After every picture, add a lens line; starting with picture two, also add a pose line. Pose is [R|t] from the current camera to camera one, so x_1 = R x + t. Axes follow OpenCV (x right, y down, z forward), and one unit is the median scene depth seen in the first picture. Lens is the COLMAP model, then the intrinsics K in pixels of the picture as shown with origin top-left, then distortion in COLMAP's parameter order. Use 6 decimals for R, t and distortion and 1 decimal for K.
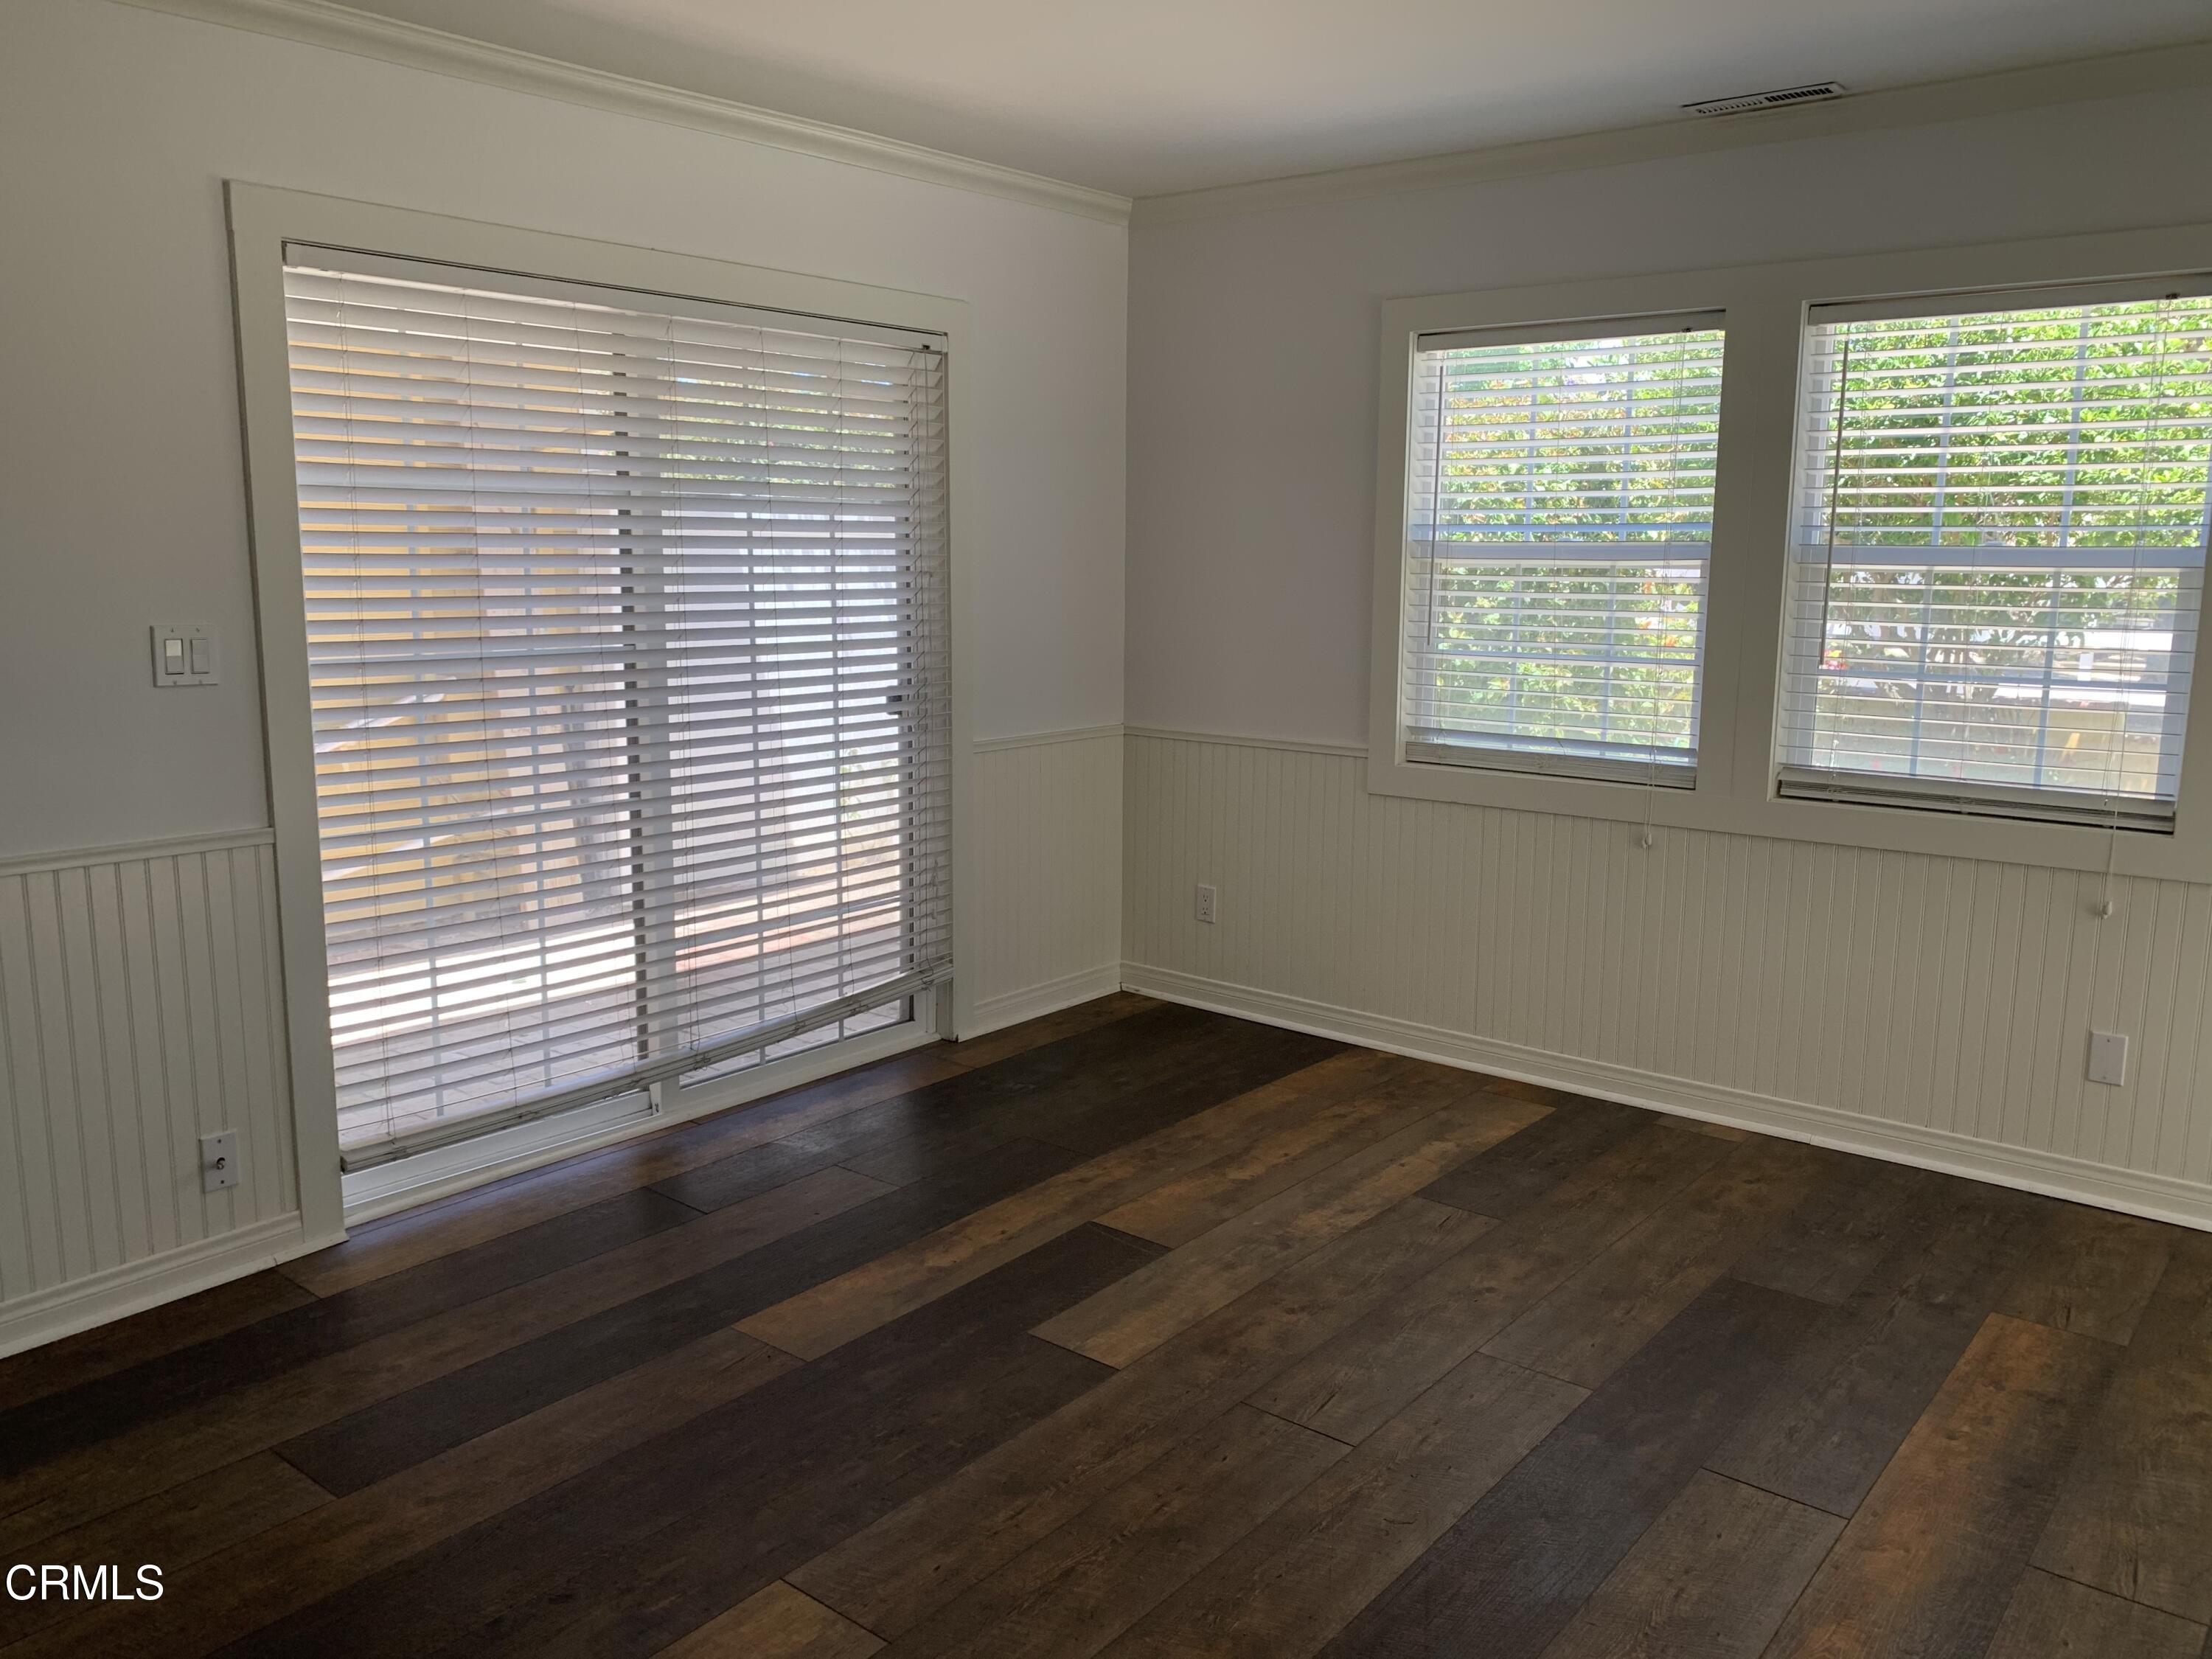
lens RADIAL K [[1707.1, 0, 1103.9], [0, 1707.1, 815.3], [0, 0, 1]] dist [0.034787, 0.001281]
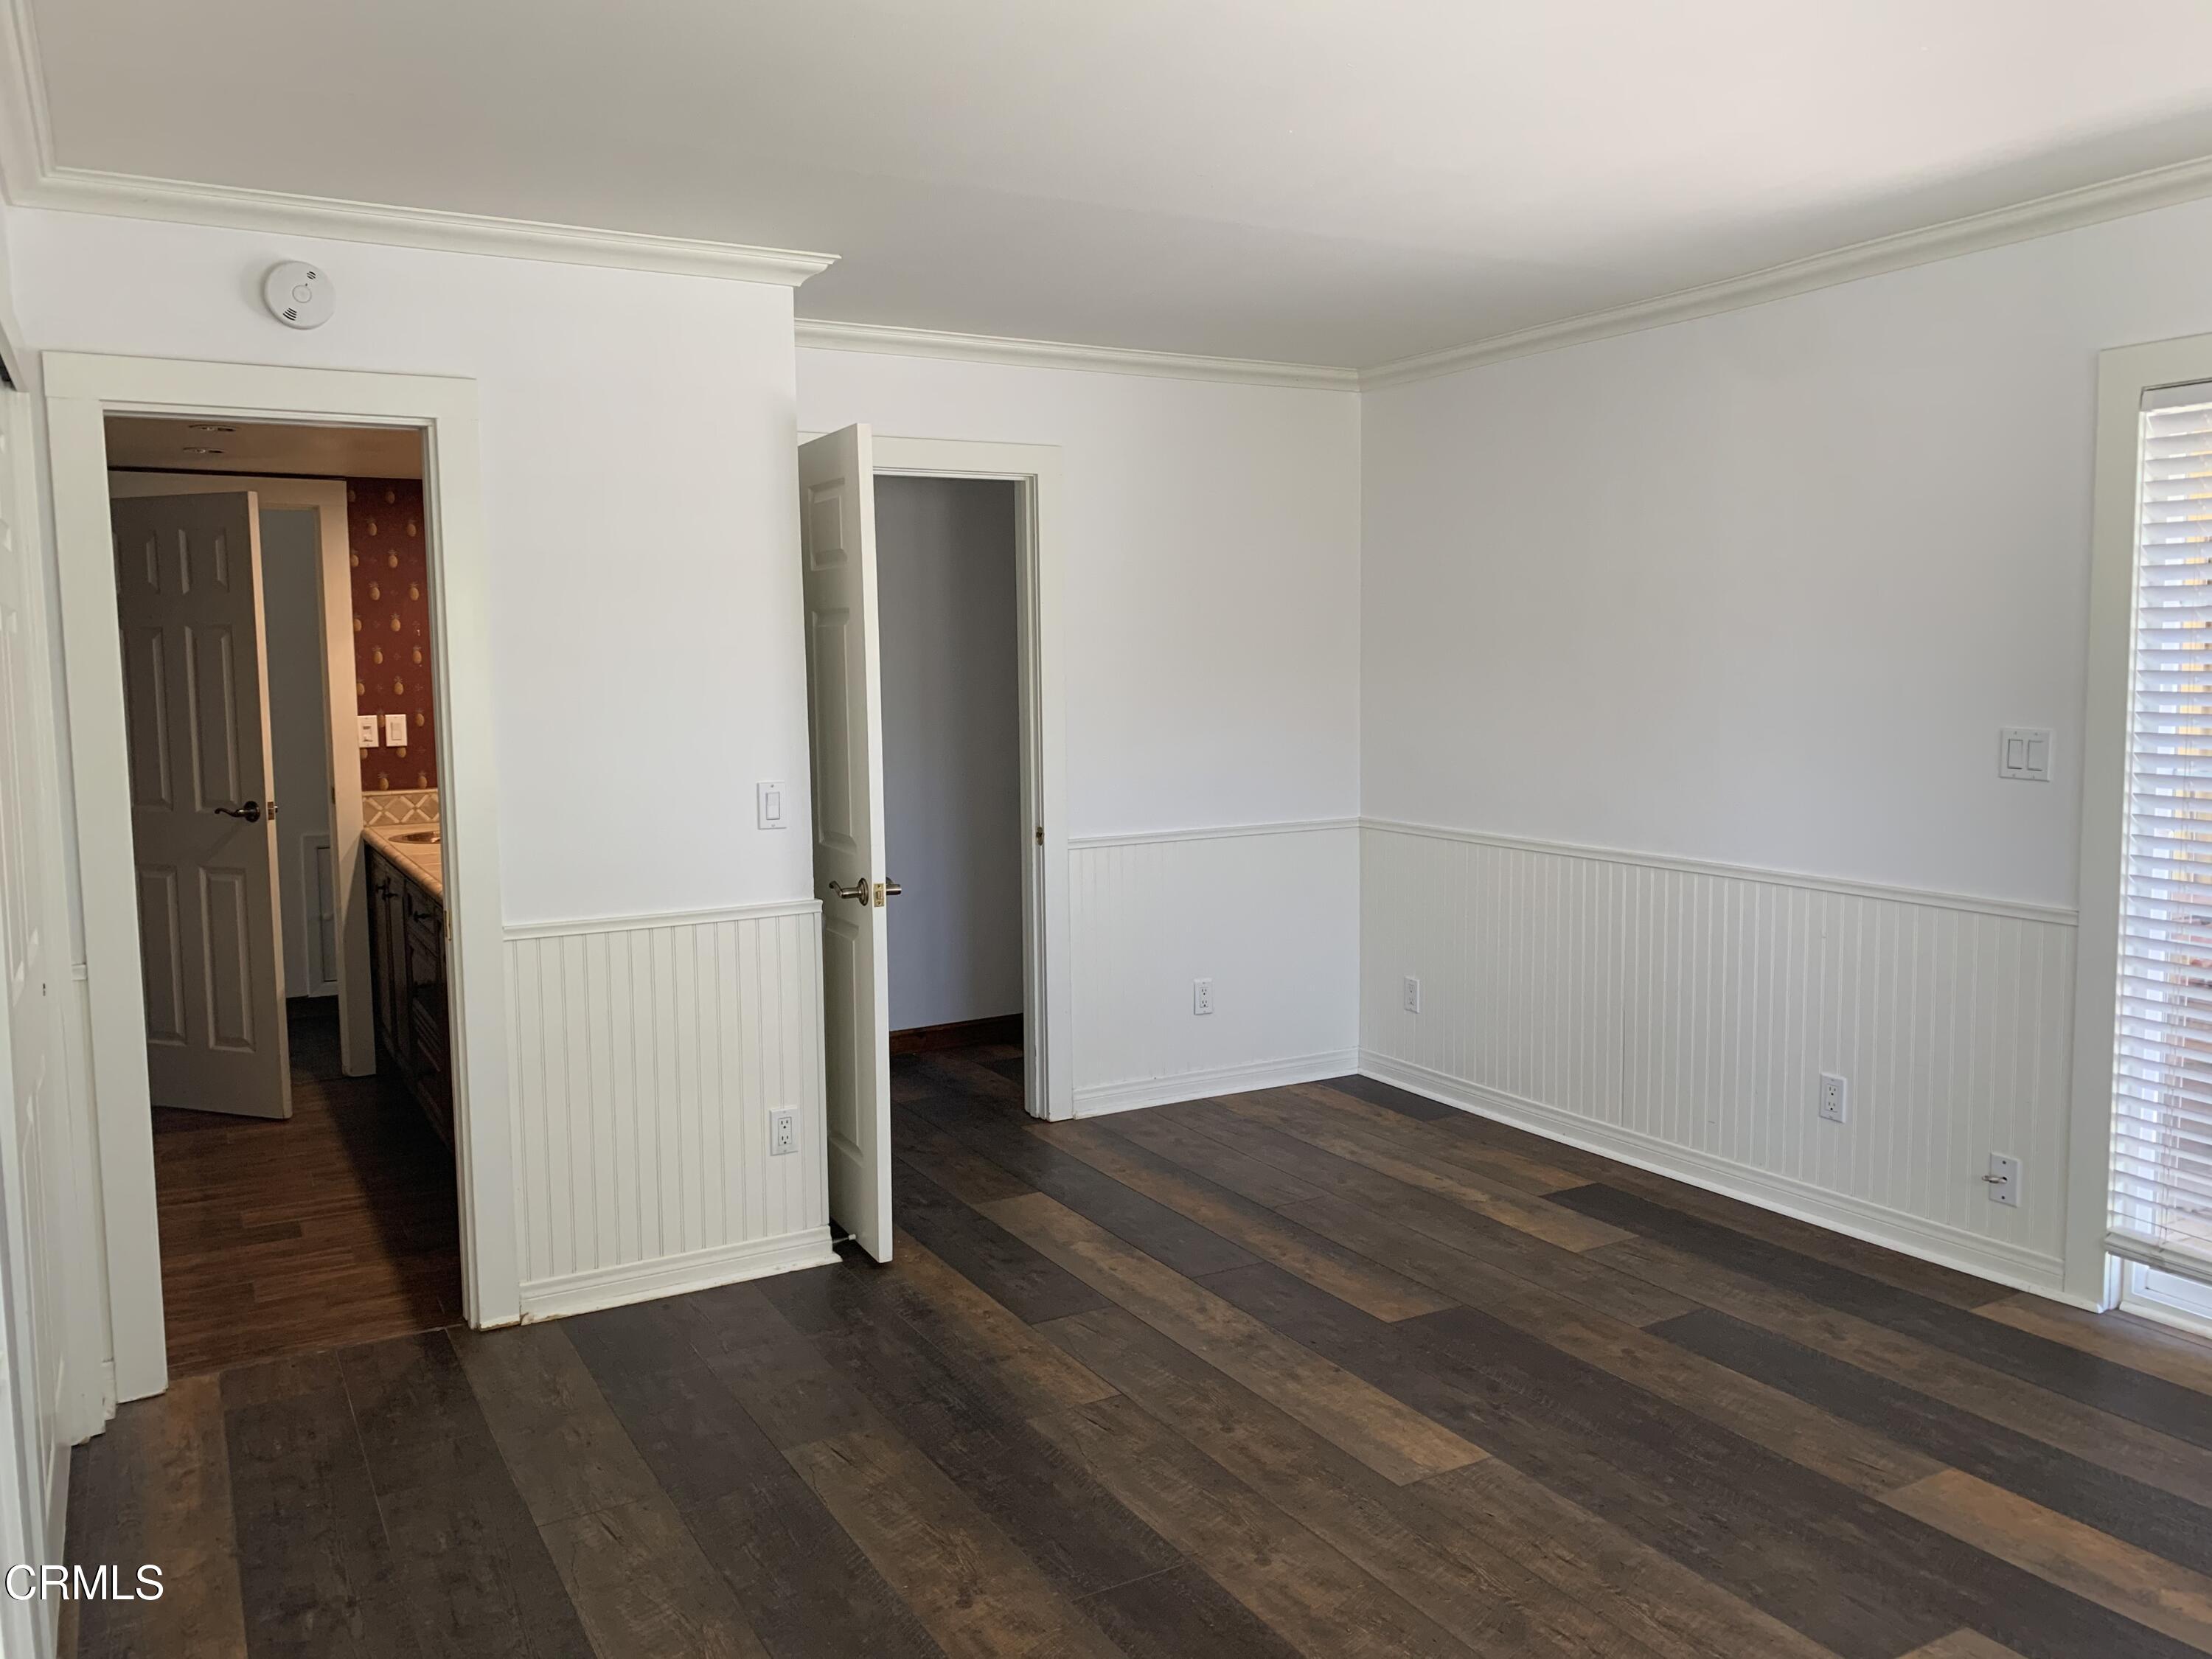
lens RADIAL K [[1707.1, 0, 1112.9], [0, 1707.1, 831.0], [0, 0, 1]] dist [0.034787, 0.001281]
pose [[-0.354720, 0.093830, -0.930252, 0.878894], [-0.142541, 0.977894, 0.152989, -0.143035], [0.924043, 0.186867, -0.333504, 0.880667]]
